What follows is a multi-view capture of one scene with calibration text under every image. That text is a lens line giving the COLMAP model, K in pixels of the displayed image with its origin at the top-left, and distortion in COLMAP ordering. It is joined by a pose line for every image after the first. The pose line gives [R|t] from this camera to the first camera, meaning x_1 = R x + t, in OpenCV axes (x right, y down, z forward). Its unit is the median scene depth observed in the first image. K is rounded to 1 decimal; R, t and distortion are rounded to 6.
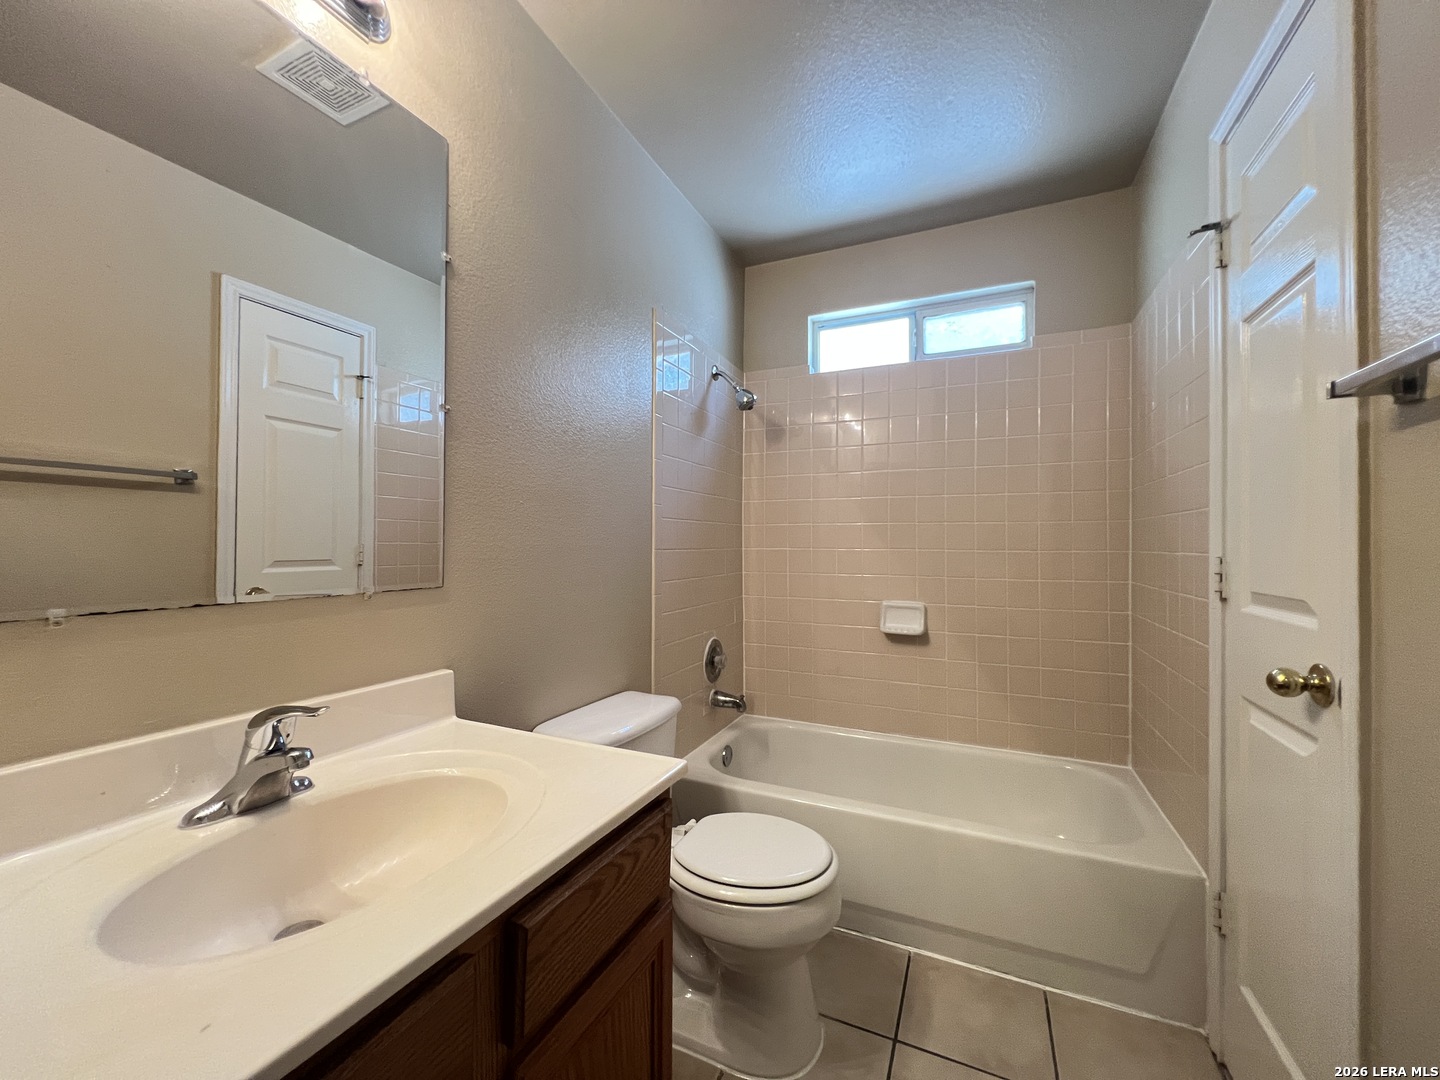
lens RADIAL K [[577.1, 0, 717.9], [0, 577.1, 541.0], [0, 0, 1]] dist [-0.001235, -0.000564]
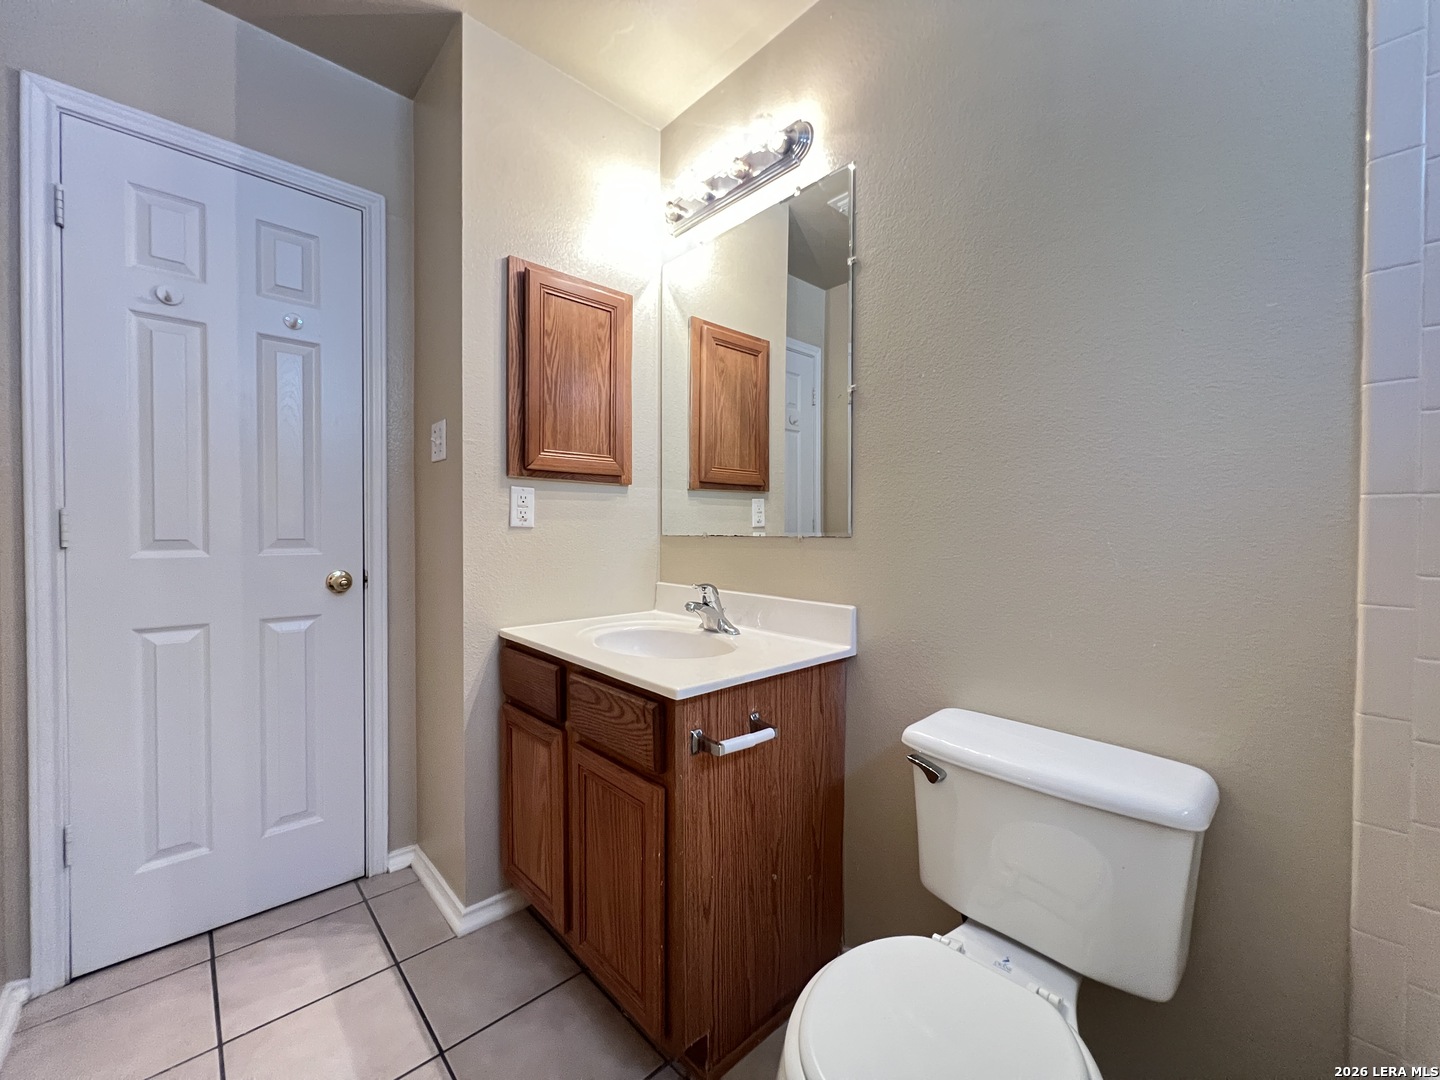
lens RADIAL K [[577.1, 0, 720.2], [0, 577.1, 533.4], [0, 0, 1]] dist [-0.001235, -0.000564]
pose [[-0.388950, 0.009440, -0.921211, 0.754942], [0.006873, 0.999949, 0.007344, 0.061109], [0.921233, -0.003475, -0.388995, 1.232571]]
